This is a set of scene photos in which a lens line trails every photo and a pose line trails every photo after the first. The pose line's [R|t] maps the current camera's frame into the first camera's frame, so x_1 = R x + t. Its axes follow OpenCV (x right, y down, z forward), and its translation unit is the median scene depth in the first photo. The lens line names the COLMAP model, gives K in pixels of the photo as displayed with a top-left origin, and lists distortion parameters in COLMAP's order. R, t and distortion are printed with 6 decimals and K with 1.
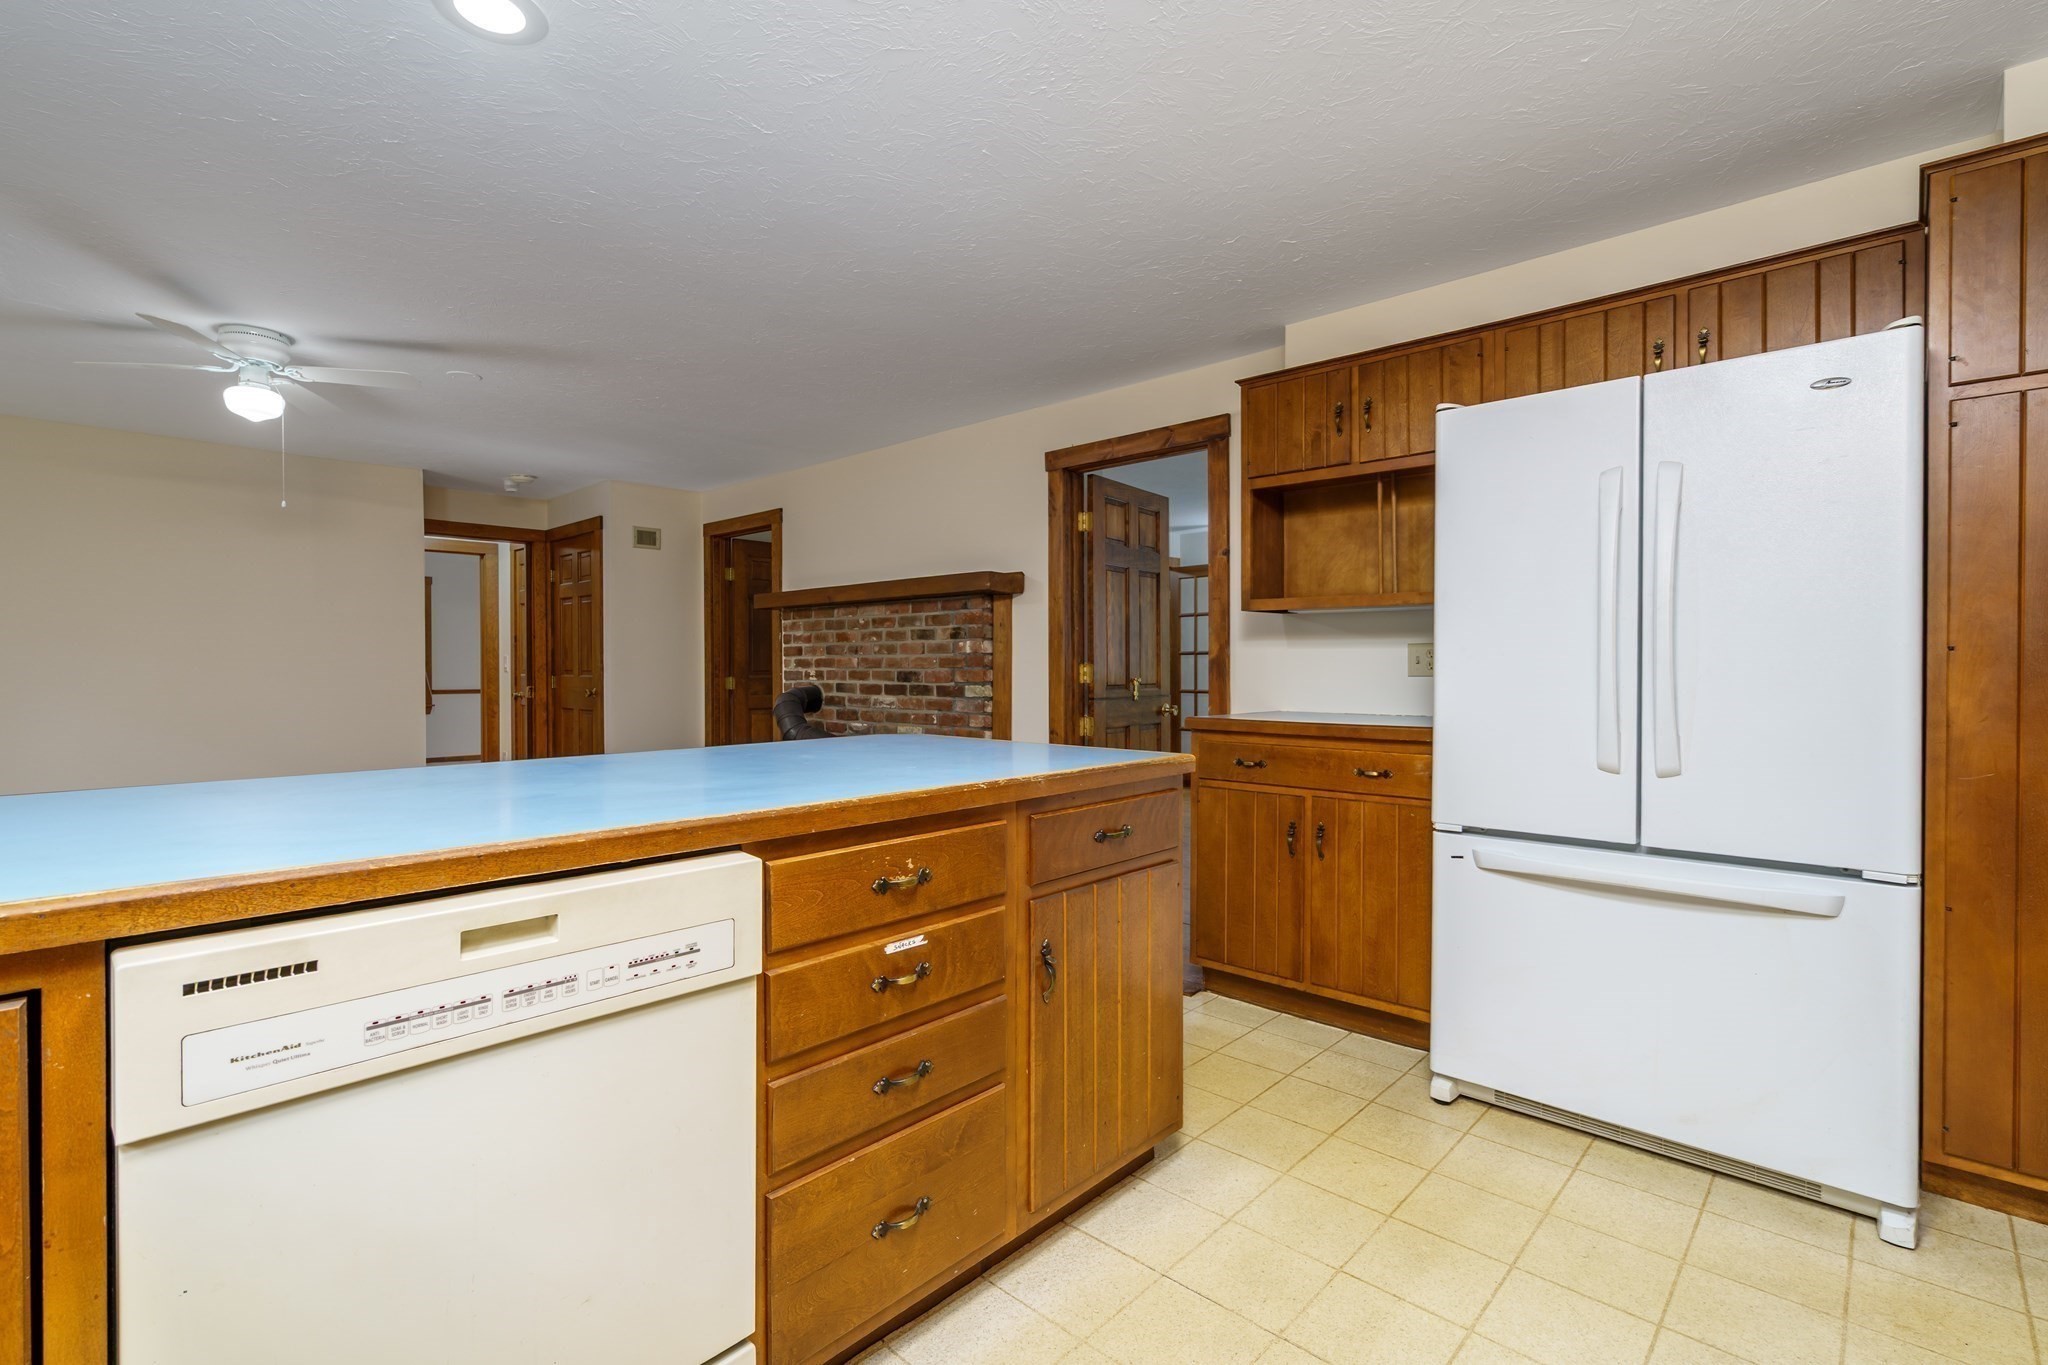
lens RADIAL K [[933.2, 0, 997.9], [0, 933.2, 679.6], [0, 0, 1]] dist [-0.009732, 0.004390]
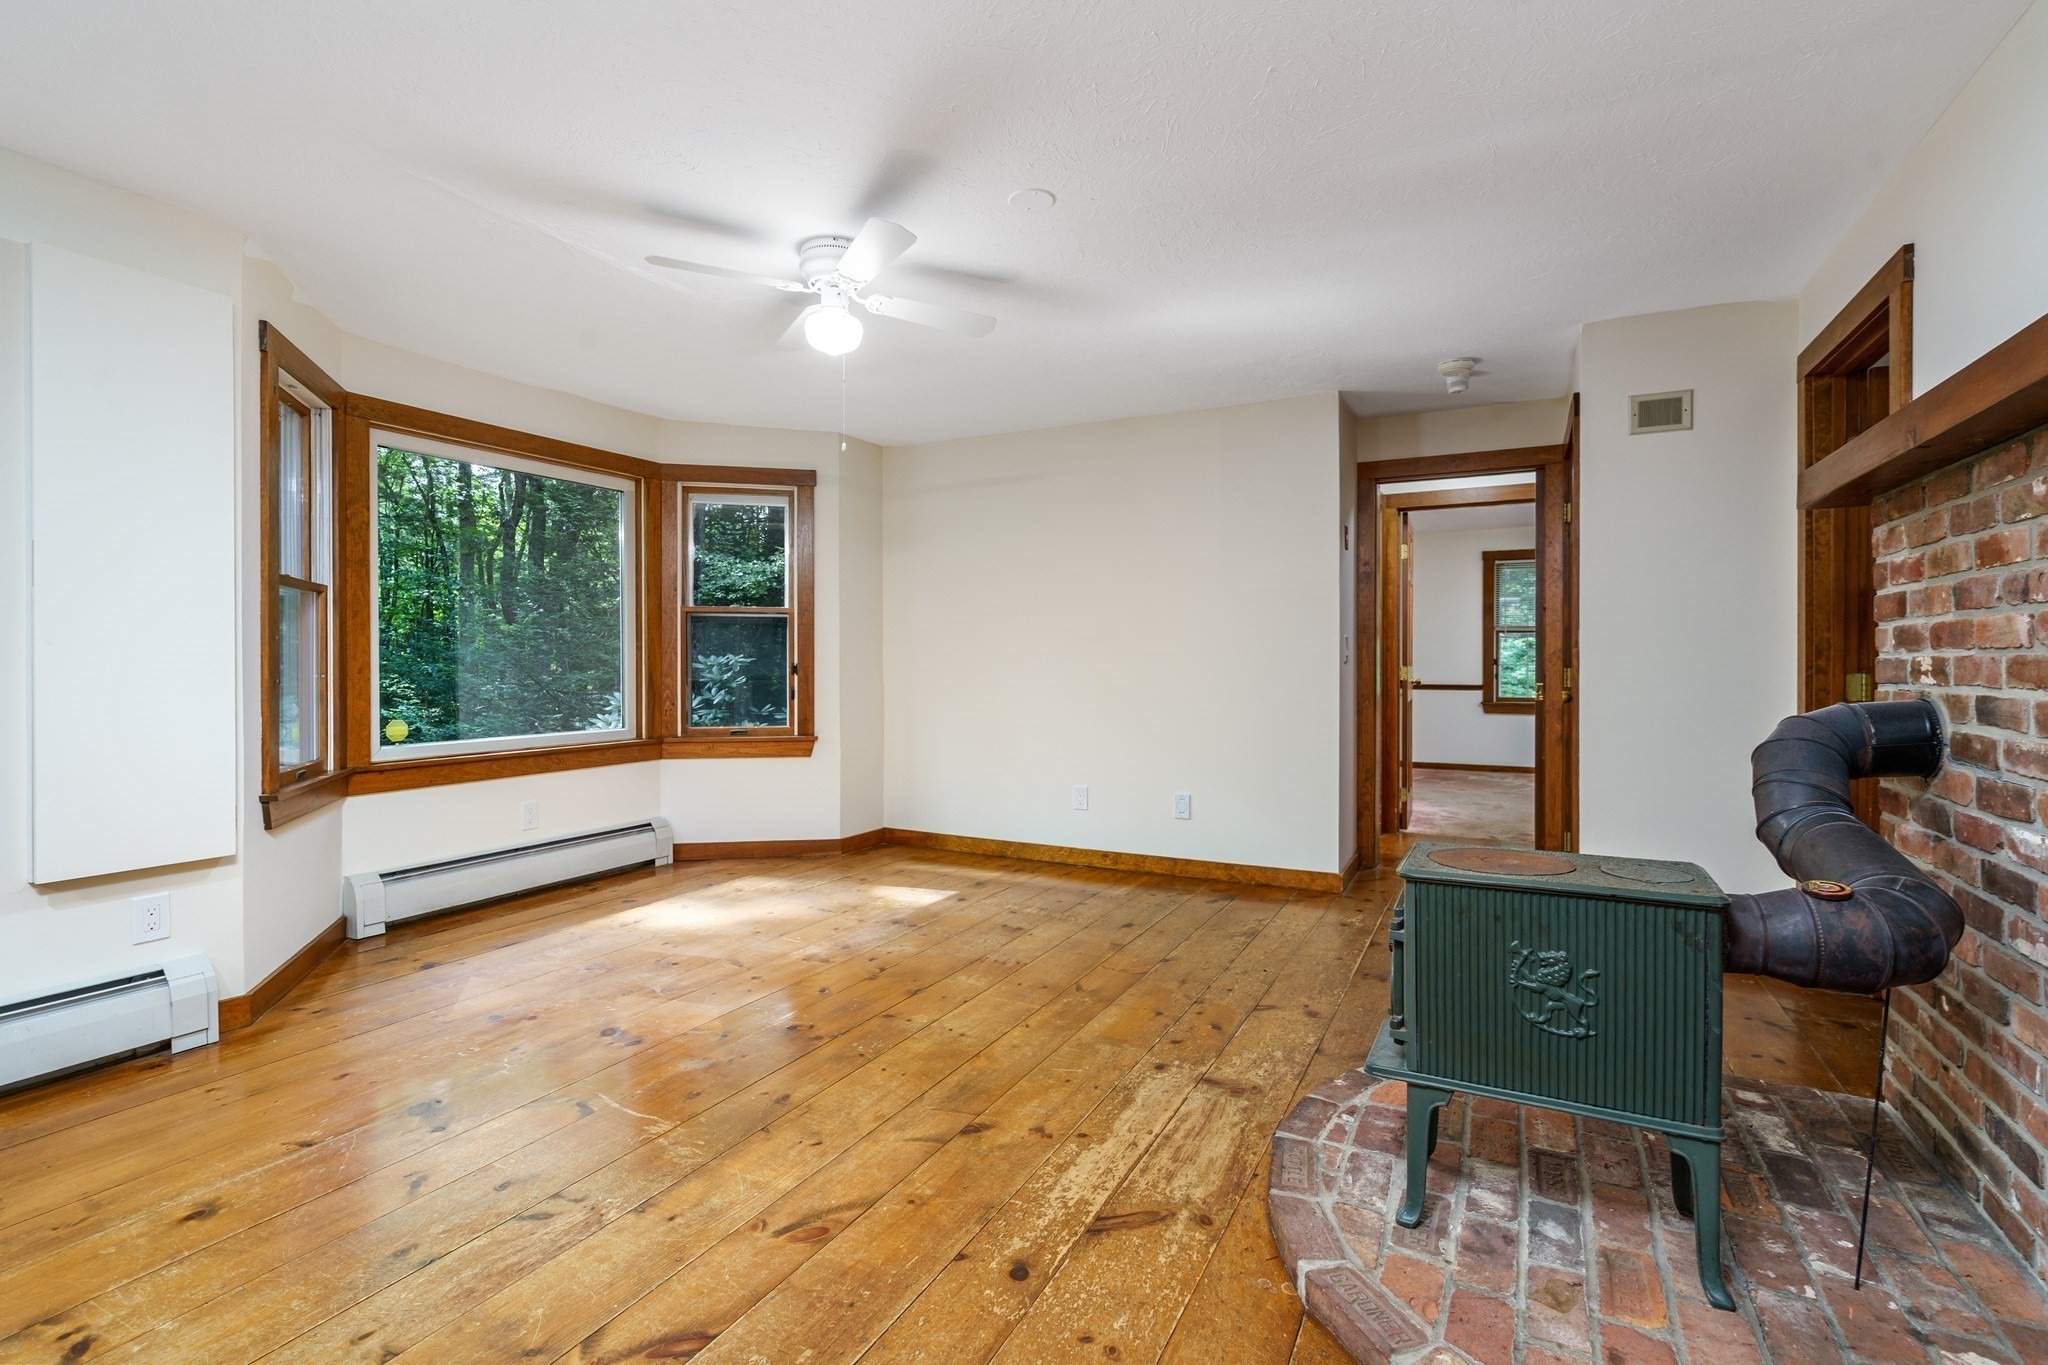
lens RADIAL K [[933.2, 0, 1036.4], [0, 933.2, 665.5], [0, 0, 1]] dist [-0.009732, 0.004390]
pose [[0.288475, 0.008032, -0.957454, 0.043753], [-0.015904, 0.999867, 0.003596, -0.002966], [0.957355, 0.014190, 0.288564, 0.638604]]
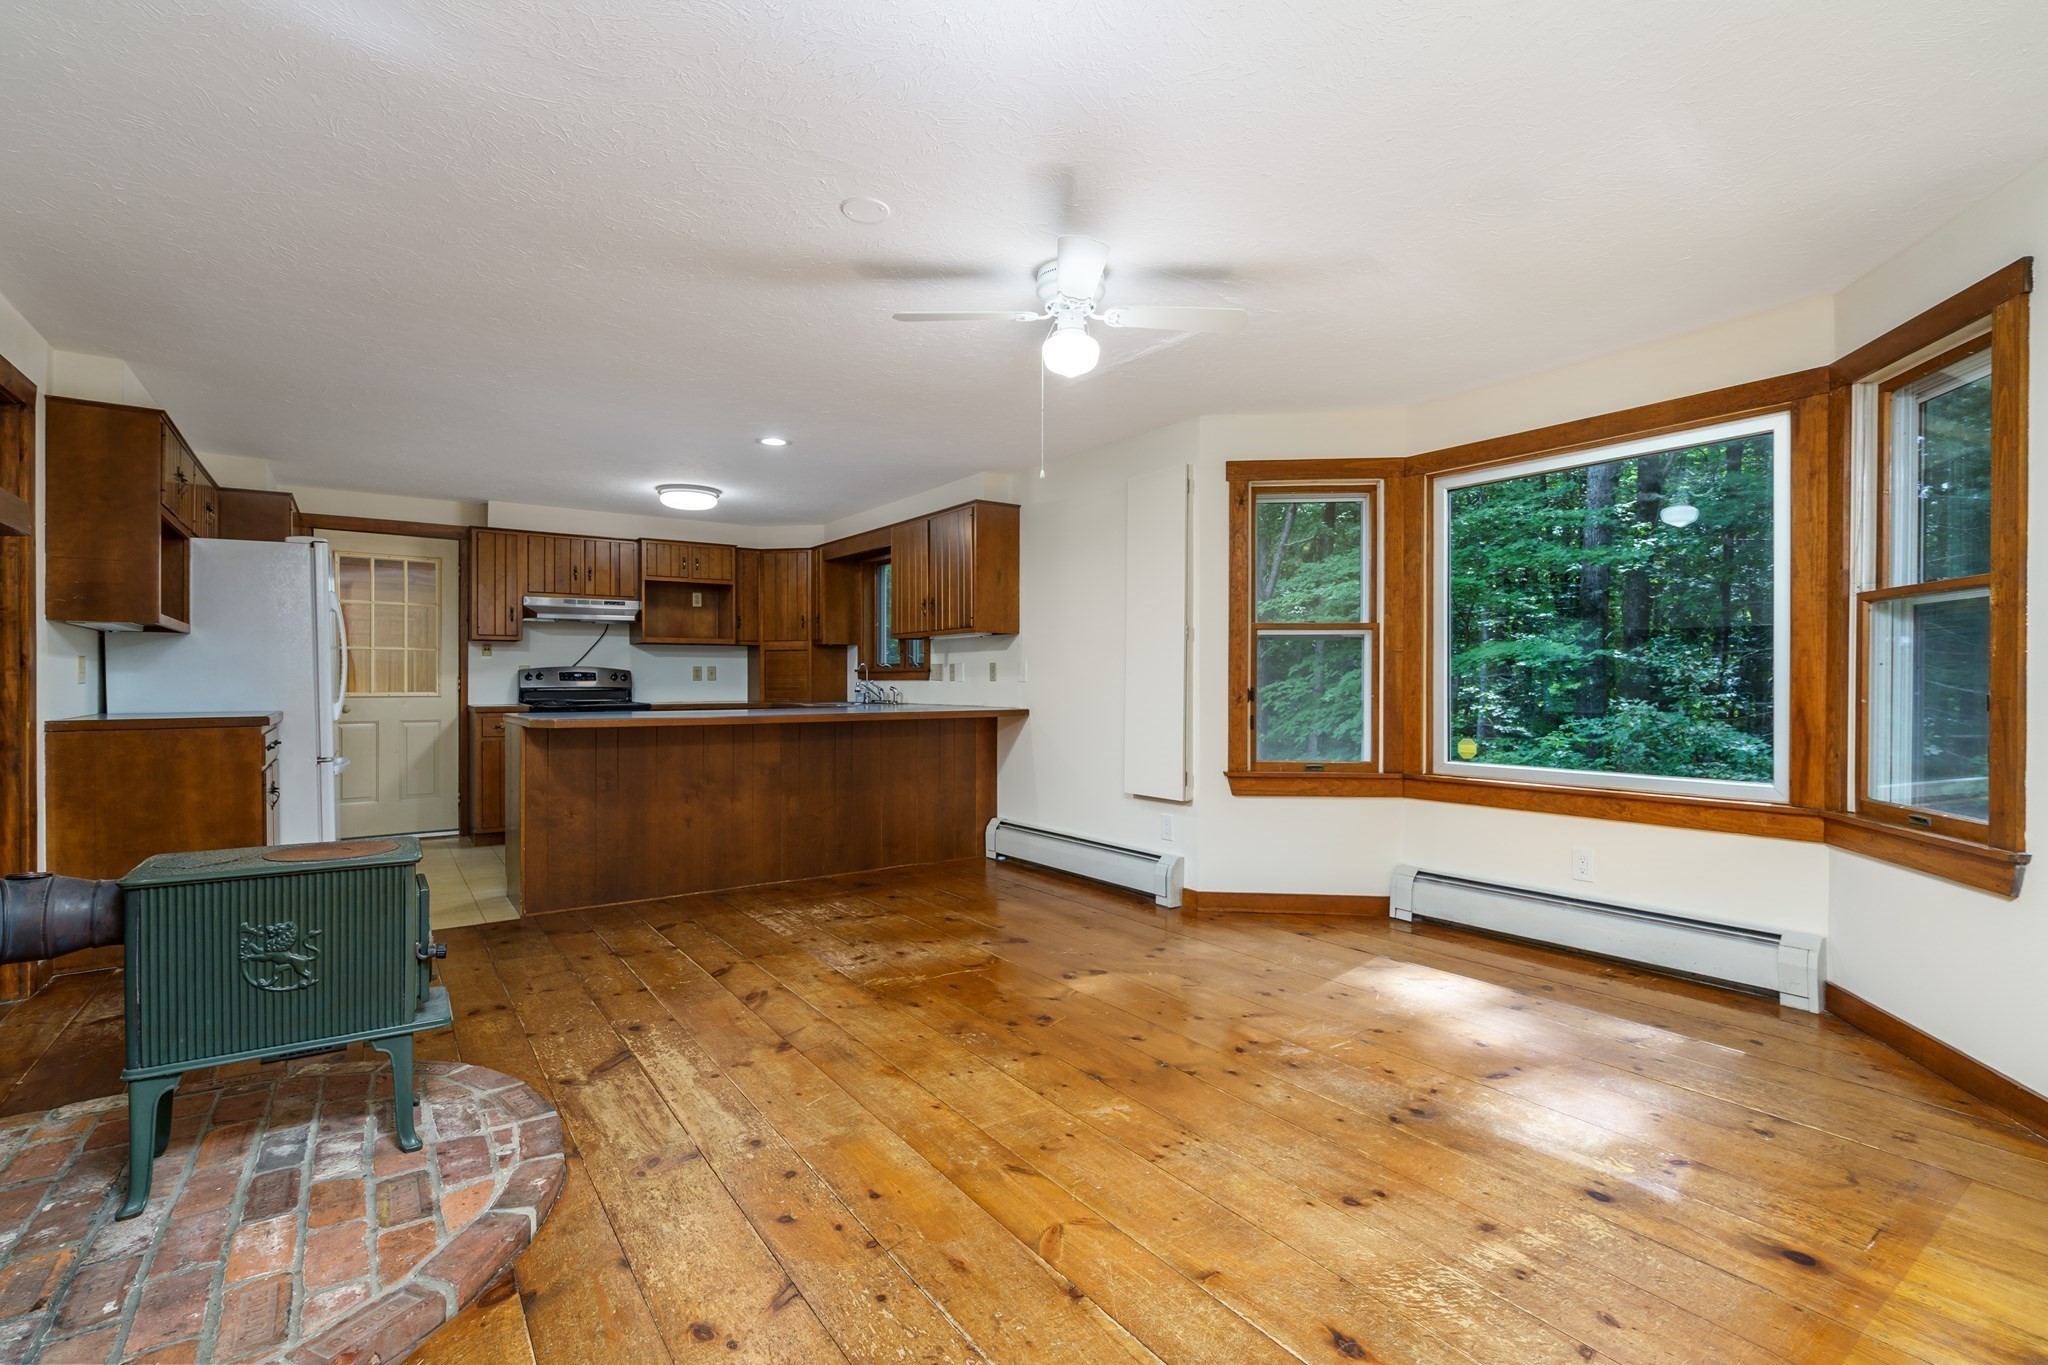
lens RADIAL K [[933.2, 0, 1002.0], [0, 933.2, 668.0], [0, 0, 1]] dist [-0.009732, 0.004390]
pose [[-0.978474, 0.005580, 0.206294, -0.613523], [0.005208, 0.999984, -0.002346, -0.009351], [-0.206303, -0.001221, -0.978487, 1.249411]]
